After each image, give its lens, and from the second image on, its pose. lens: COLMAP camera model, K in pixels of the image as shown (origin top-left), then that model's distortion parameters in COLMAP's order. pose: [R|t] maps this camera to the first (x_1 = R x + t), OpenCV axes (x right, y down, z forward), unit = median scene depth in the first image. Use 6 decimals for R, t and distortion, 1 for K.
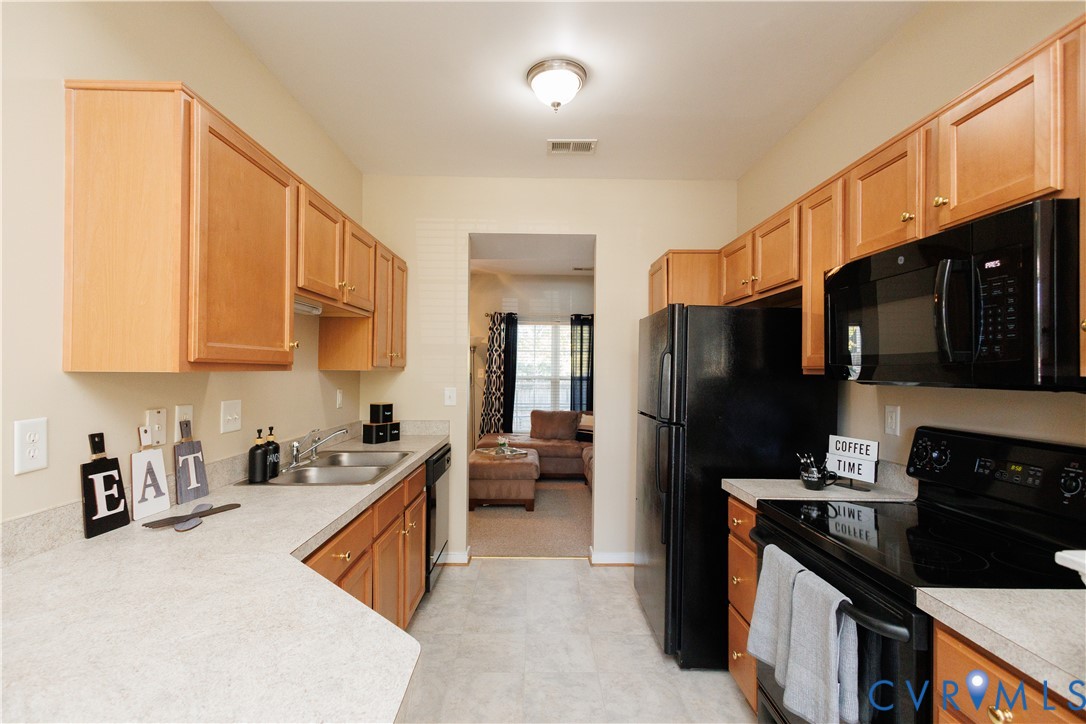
lens RADIAL K [[498.8, 0, 539.4], [0, 498.8, 364.2], [0, 0, 1]] dist [0.004618, -0.000827]
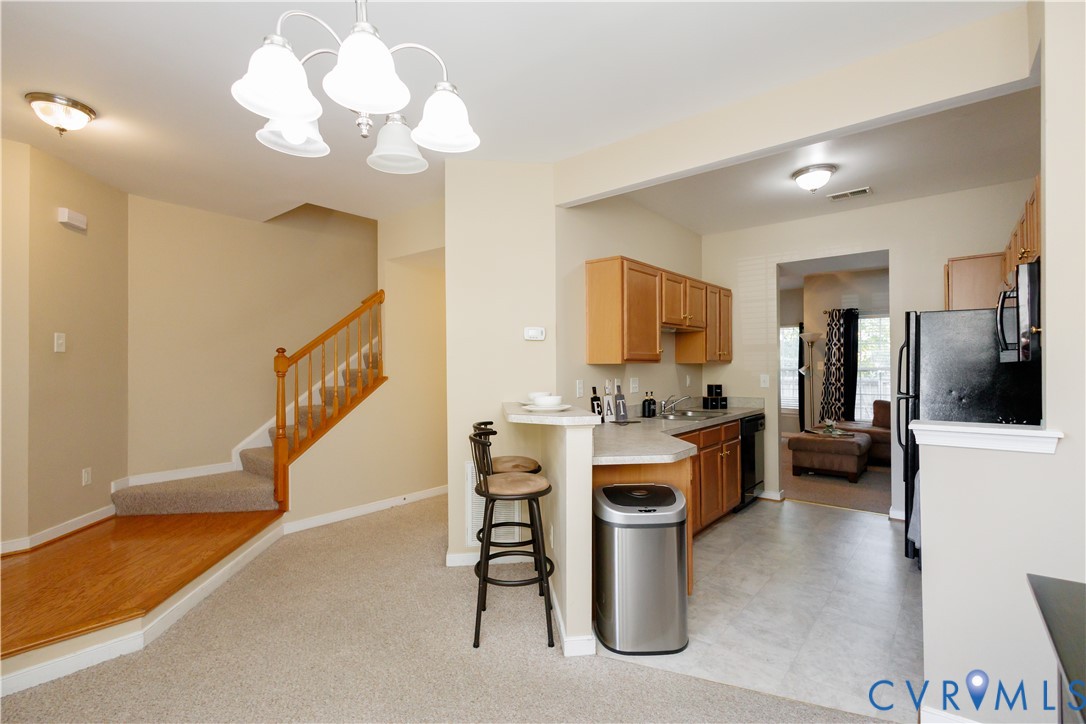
lens RADIAL K [[498.8, 0, 539.4], [0, 498.8, 364.2], [0, 0, 1]] dist [0.004618, -0.000827]
pose [[0.762137, -0.015531, -0.647229, 0.379730], [0.020710, 0.999785, 0.000395, 0.005099], [0.647084, -0.013705, 0.762296, -0.744031]]
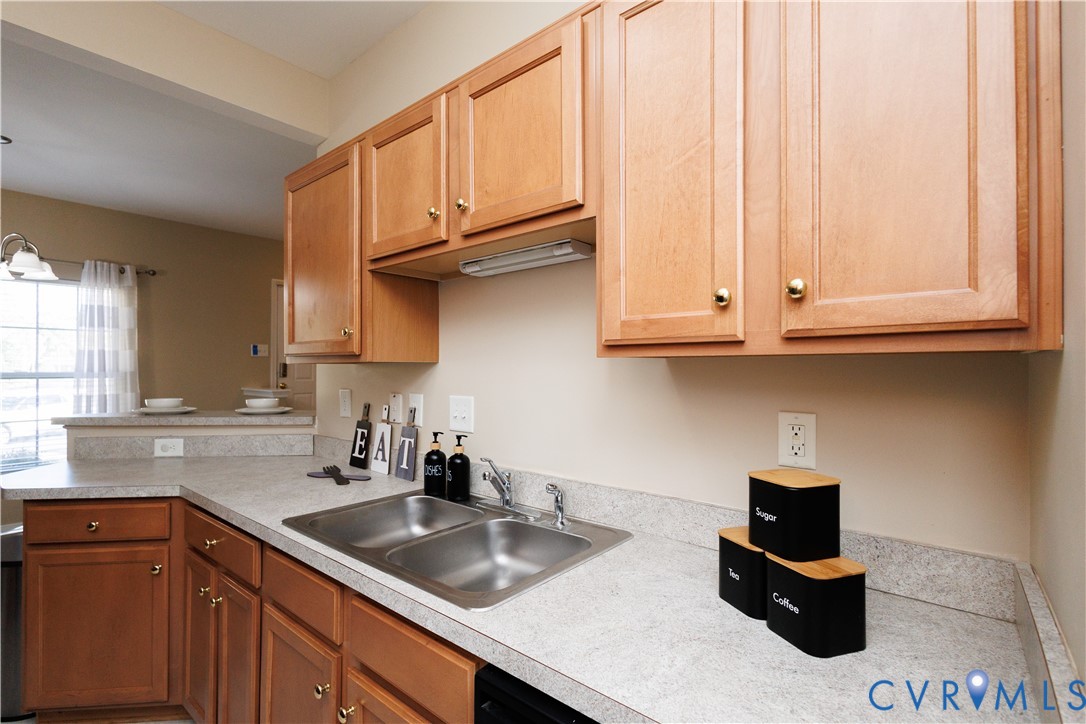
lens RADIAL K [[502.4, 0, 541.9], [0, 502.4, 364.6], [0, 0, 1]] dist [0.010401, -0.000782]
pose [[-0.651514, -0.013441, -0.758517, -0.028538], [0.005175, 0.999741, -0.022161, 0.031903], [0.758619, -0.018364, -0.651276, 1.467279]]
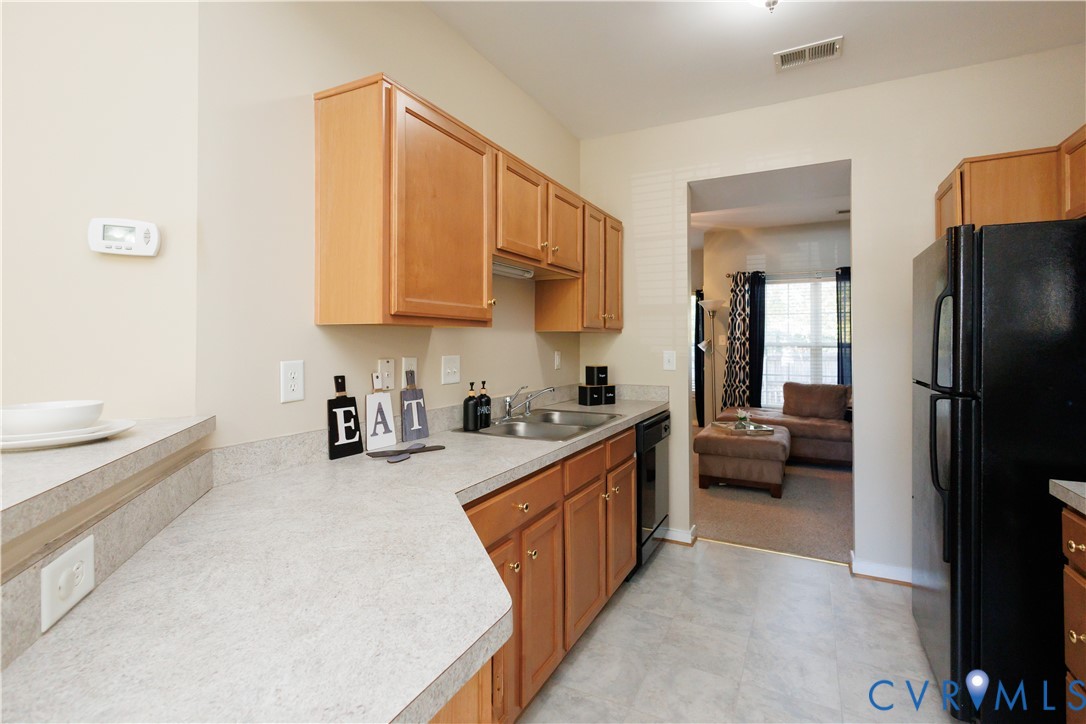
lens RADIAL K [[507.1, 0, 539.7], [0, 507.1, 333.0], [0, 0, 1]] dist [0.004353, -0.000300]
pose [[0.880538, -0.016319, -0.473695, 0.085893], [0.013007, 0.999863, -0.010266, 0.031022], [0.473798, 0.002878, 0.880629, 0.079293]]
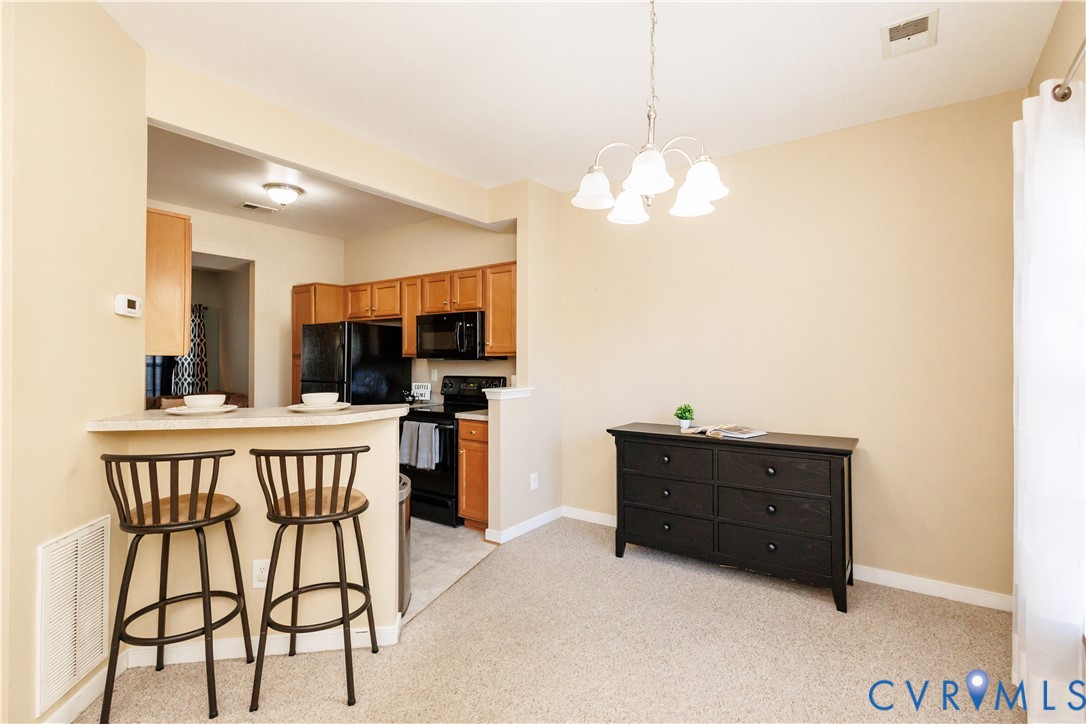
lens RADIAL K [[517.7, 0, 544.0], [0, 517.7, 353.3], [0, 0, 1]] dist [0.002610, 0.000172]
pose [[0.597183, -0.000317, 0.802105, -0.876350], [-0.005383, 0.999976, 0.004403, -0.009552], [-0.802087, -0.006947, 0.597167, -0.827149]]
